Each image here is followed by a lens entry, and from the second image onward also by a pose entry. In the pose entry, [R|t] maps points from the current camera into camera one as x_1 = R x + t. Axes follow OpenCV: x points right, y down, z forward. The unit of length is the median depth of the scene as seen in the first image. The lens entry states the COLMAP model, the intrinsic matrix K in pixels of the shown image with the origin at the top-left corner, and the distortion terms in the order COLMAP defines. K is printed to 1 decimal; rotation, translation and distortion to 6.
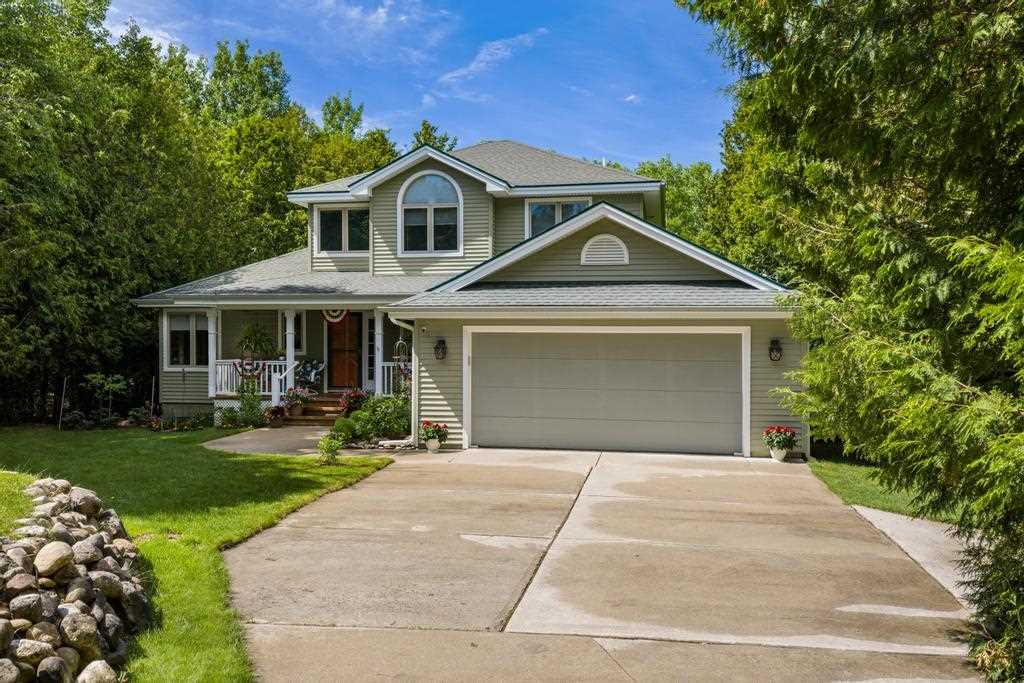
lens RADIAL K [[846.8, 0, 516.4], [0, 846.8, 332.8], [0, 0, 1]] dist [-0.002098, -0.014246]
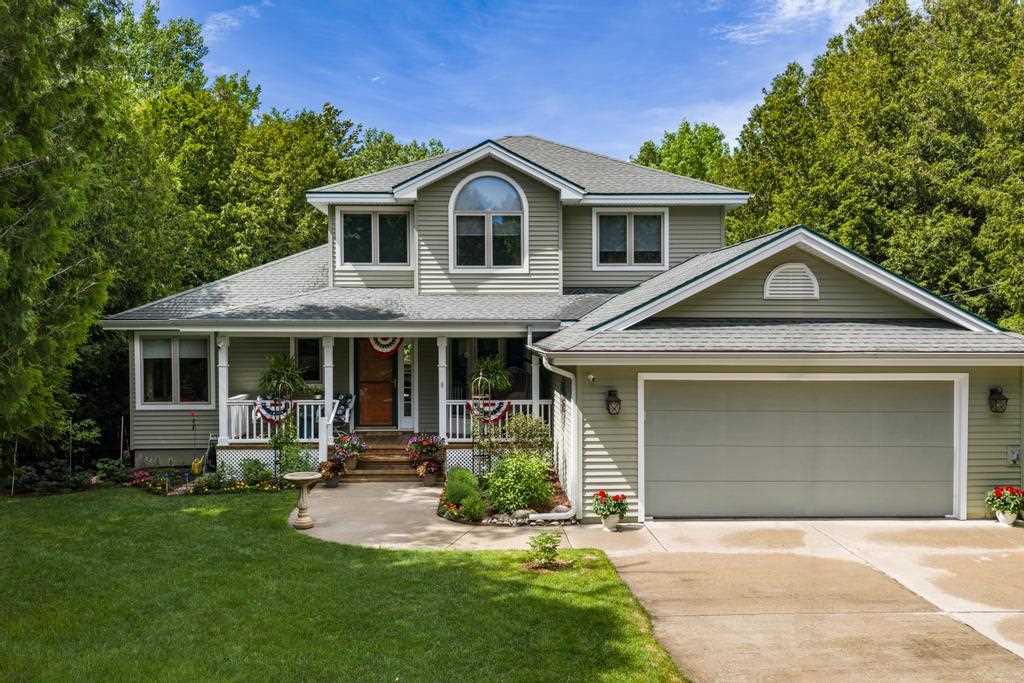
lens RADIAL K [[846.8, 0, 516.4], [0, 846.8, 332.8], [0, 0, 1]] dist [-0.002098, -0.014246]
pose [[0.977596, -0.003681, 0.210457, -0.253967], [-0.000044, 0.999844, 0.017688, -0.044670], [-0.210489, -0.017301, 0.977443, 0.160118]]
